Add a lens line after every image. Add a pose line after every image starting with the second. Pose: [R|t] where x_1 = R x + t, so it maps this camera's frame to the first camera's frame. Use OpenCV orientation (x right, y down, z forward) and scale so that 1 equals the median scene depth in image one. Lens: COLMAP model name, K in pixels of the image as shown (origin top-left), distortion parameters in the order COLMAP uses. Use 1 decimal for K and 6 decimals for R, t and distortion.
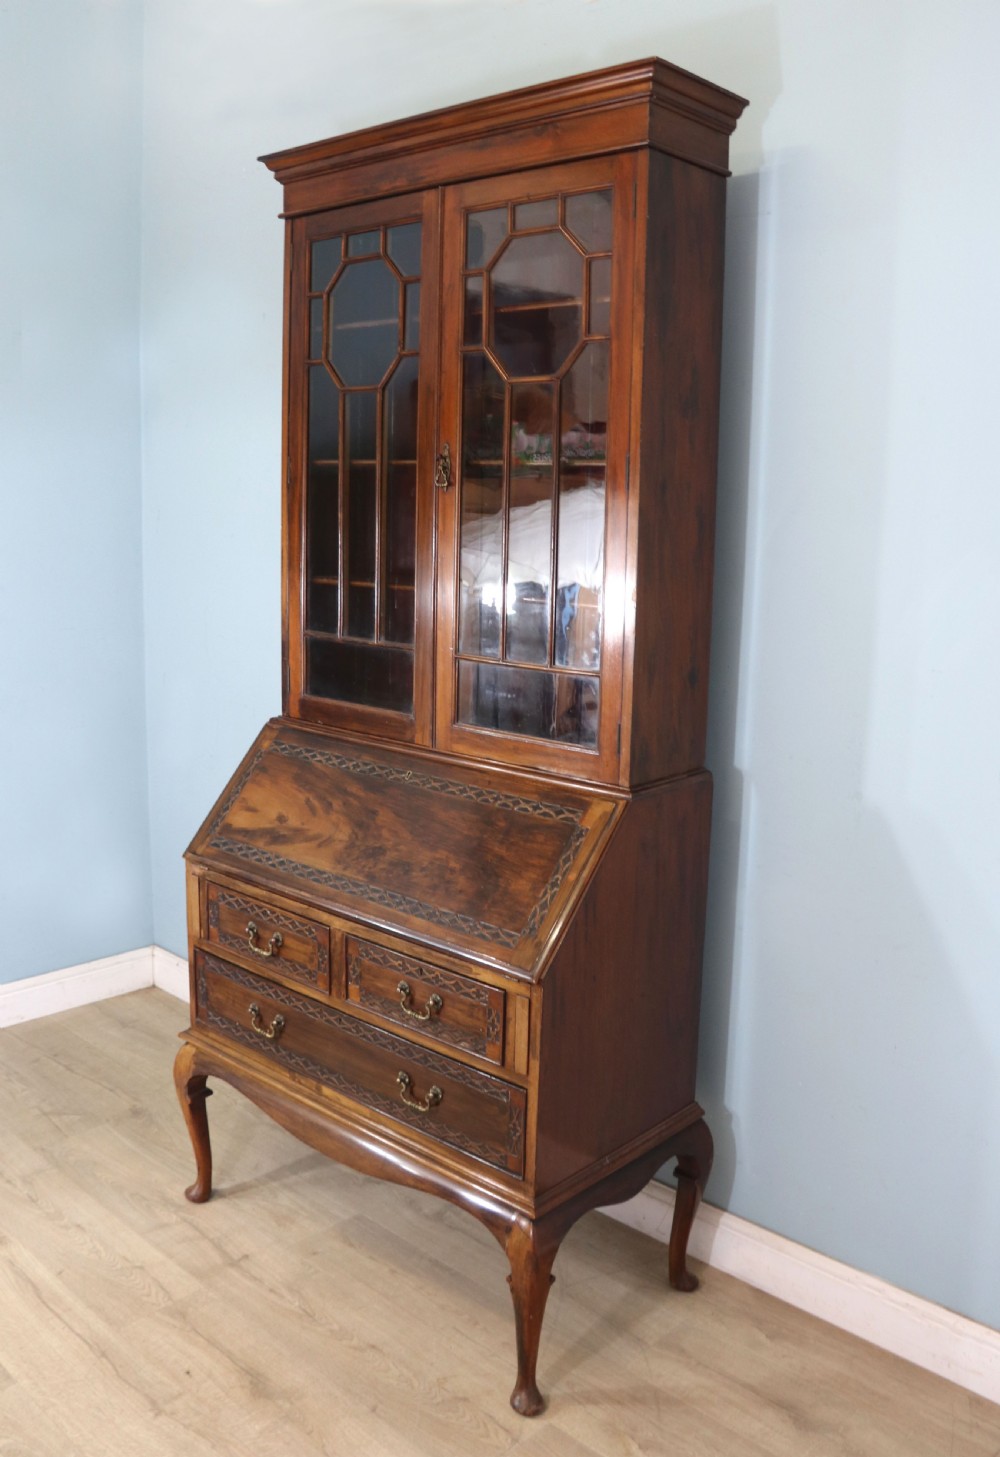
lens RADIAL K [[1251.2, 0, 500.5], [0, 1251.2, 735.7], [0, 0, 1]] dist [-0.163725, 0.075052]
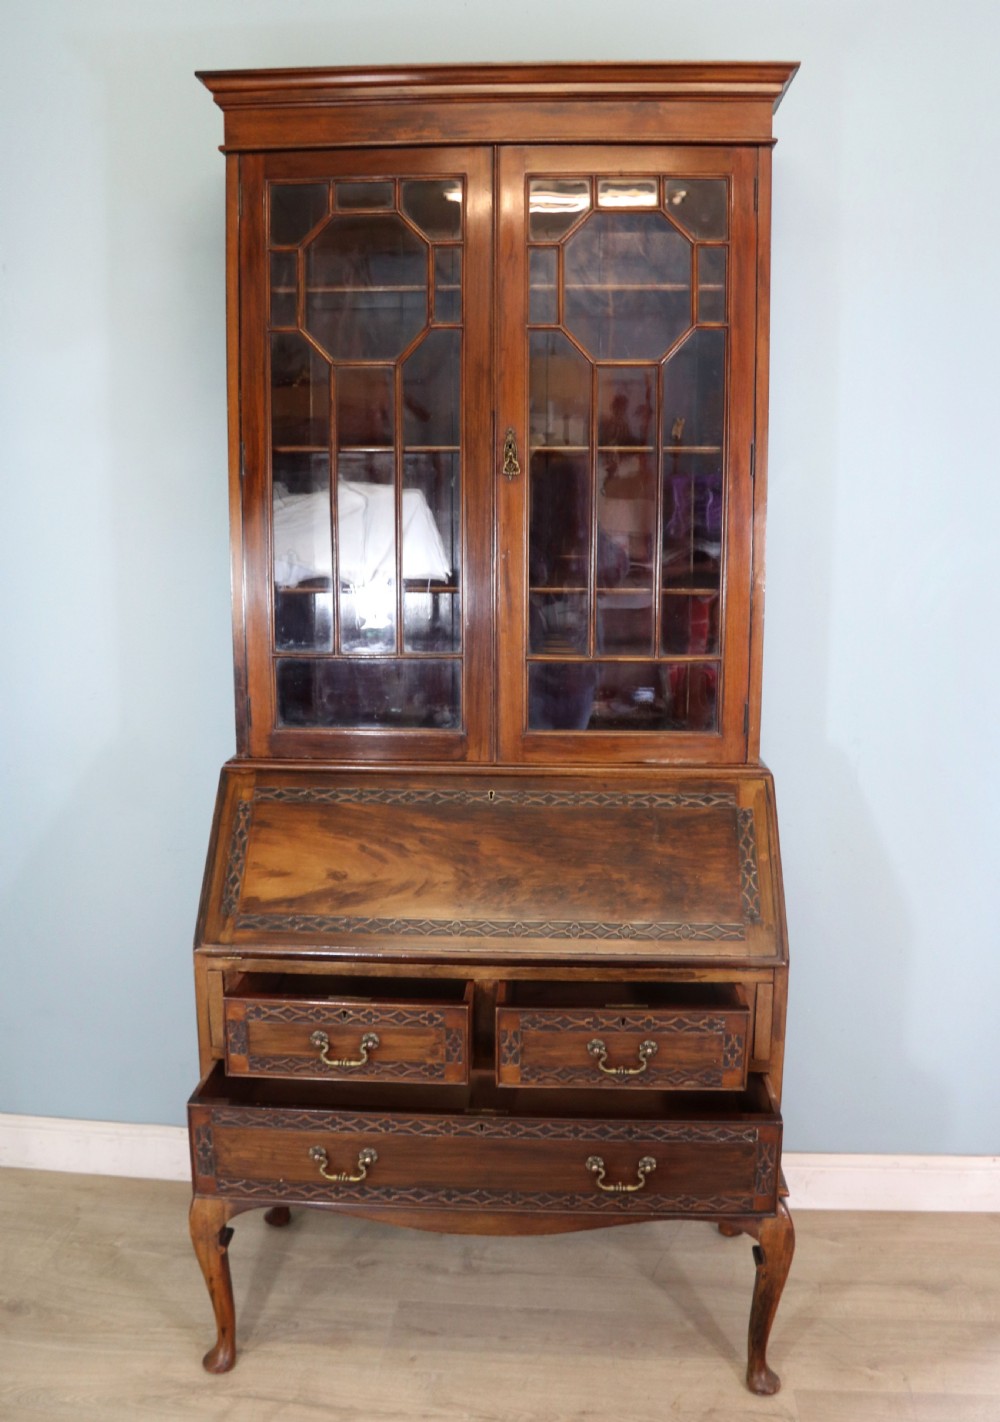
lens RADIAL K [[1235.4, 0, 494.1], [0, 1235.4, 714.4], [0, 0, 1]] dist [-0.137266, 0.034089]
pose [[0.786114, -0.132129, 0.603794, -0.618522], [0.135143, 0.989990, 0.040691, -0.064013], [-0.603127, 0.049610, 0.796101, 0.290689]]
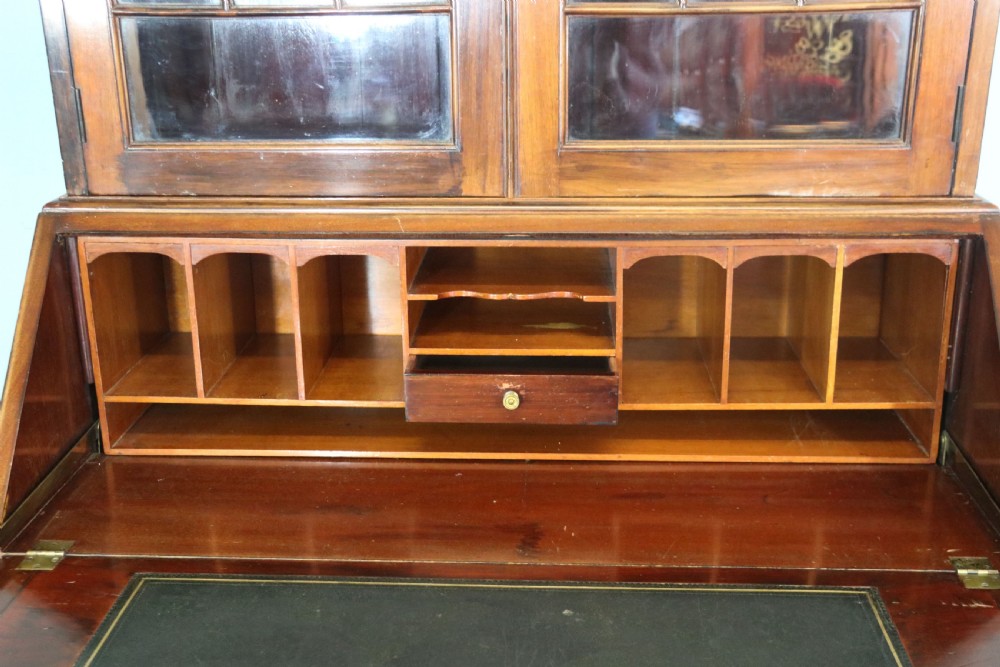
lens RADIAL K [[1213.7, 0, 488.8], [0, 1213.7, 350.7], [0, 0, 1]] dist [-0.000948, 0.000000]
pose [[0.788173, -0.240231, 0.566632, -0.383088], [0.147881, 0.967624, 0.204537, -0.035510], [-0.597423, -0.077416, 0.798181, 0.612363]]
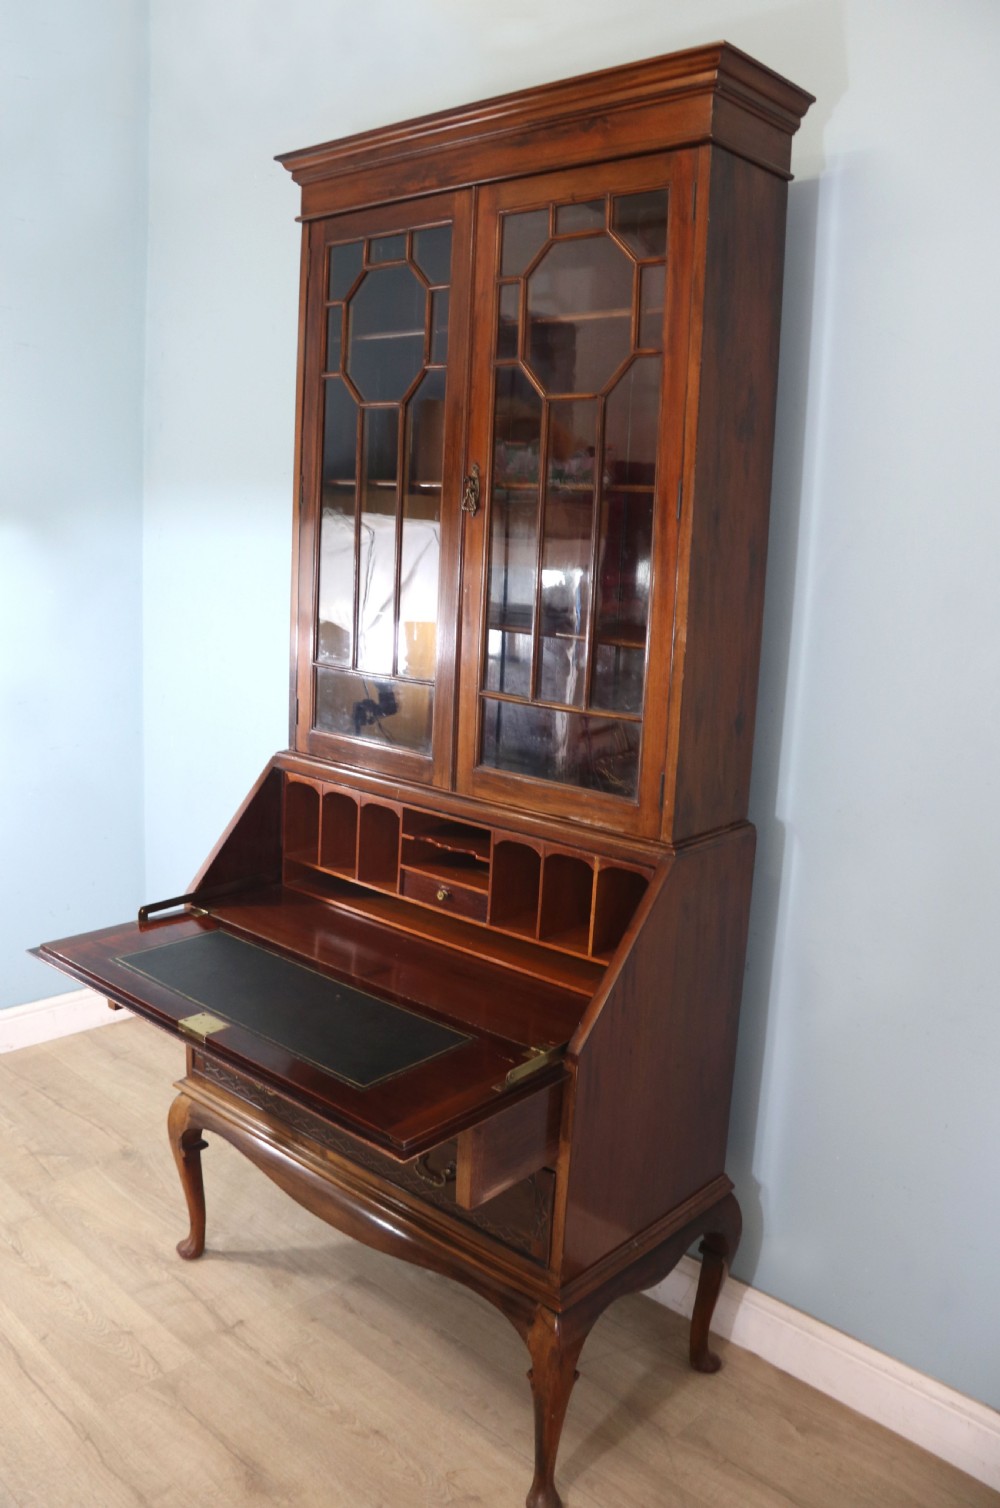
lens RADIAL K [[1174.9, 0, 473.9], [0, 1174.9, 746.8], [0, 0, 1]] dist [-0.160955, 0.069805]
pose [[0.999817, 0.018989, -0.002391, -0.037816], [-0.018992, 0.999819, -0.001181, -0.023645], [0.002368, 0.001226, 0.999996, 0.130629]]
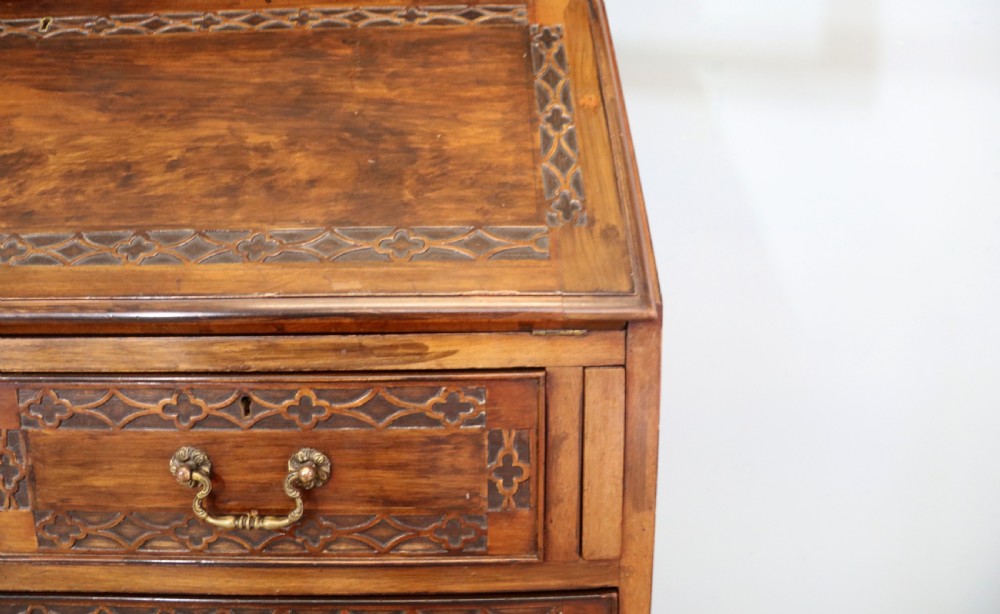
lens RADIAL K [[741.4, 0, 481.2], [0, 741.4, 294.0], [0, 0, 1]] dist [-0.149997, 0.057705]
pose [[0.735284, -0.131286, 0.664922, -0.142283], [0.153996, 0.987762, 0.024738, 0.150385], [-0.660032, 0.084205, 0.746503, 0.728967]]
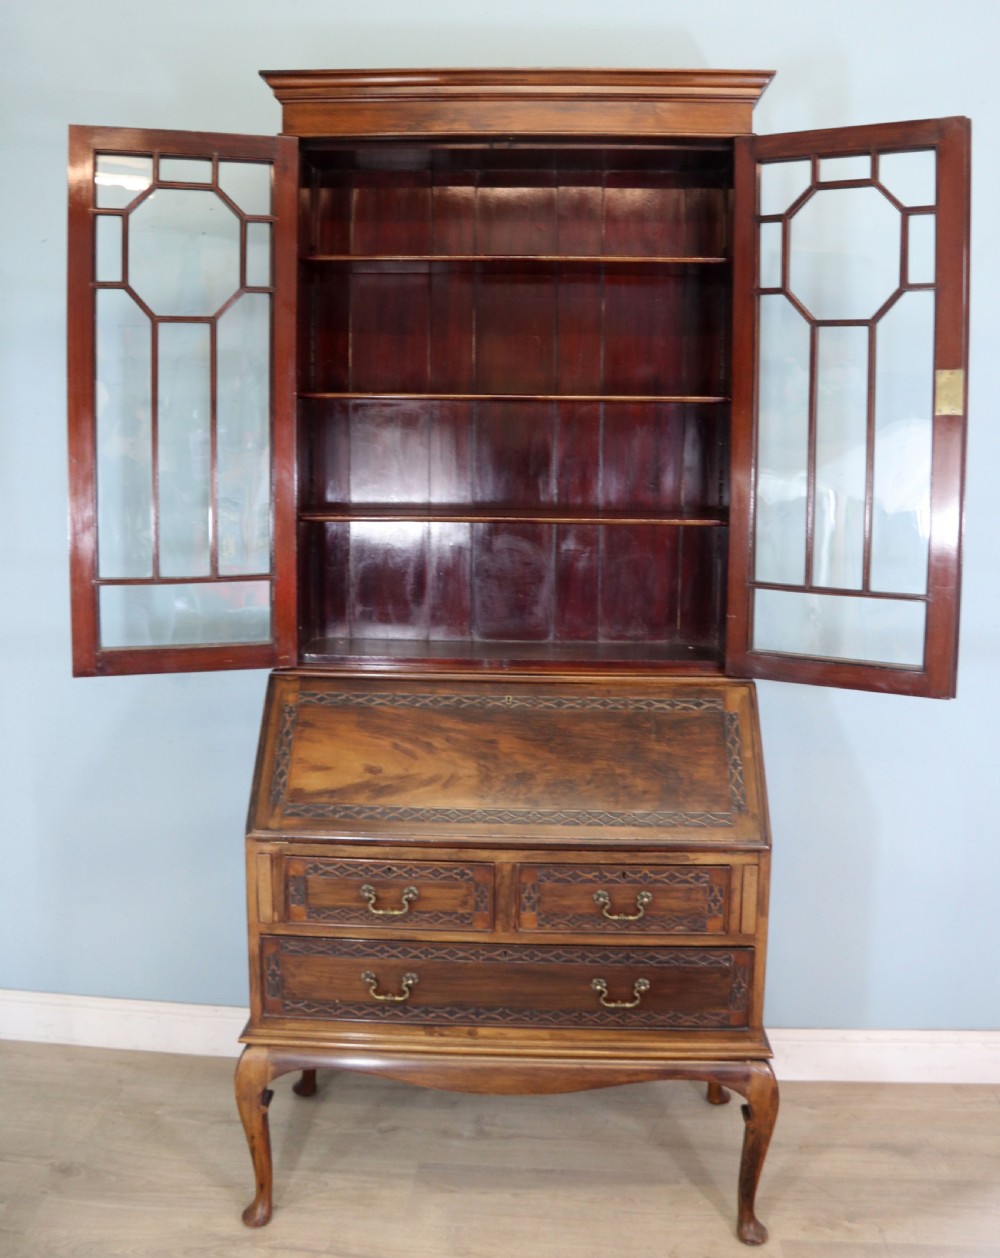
lens RADIAL K [[1168.8, 0, 491.0], [0, 1168.8, 559.9], [0, 0, 1]] dist [-0.107747, 0.000000]
pose [[0.779018, -0.086830, 0.620960, -0.688171], [0.129547, 0.991285, -0.023908, -0.063149], [-0.613472, 0.099069, 0.783478, 0.249222]]
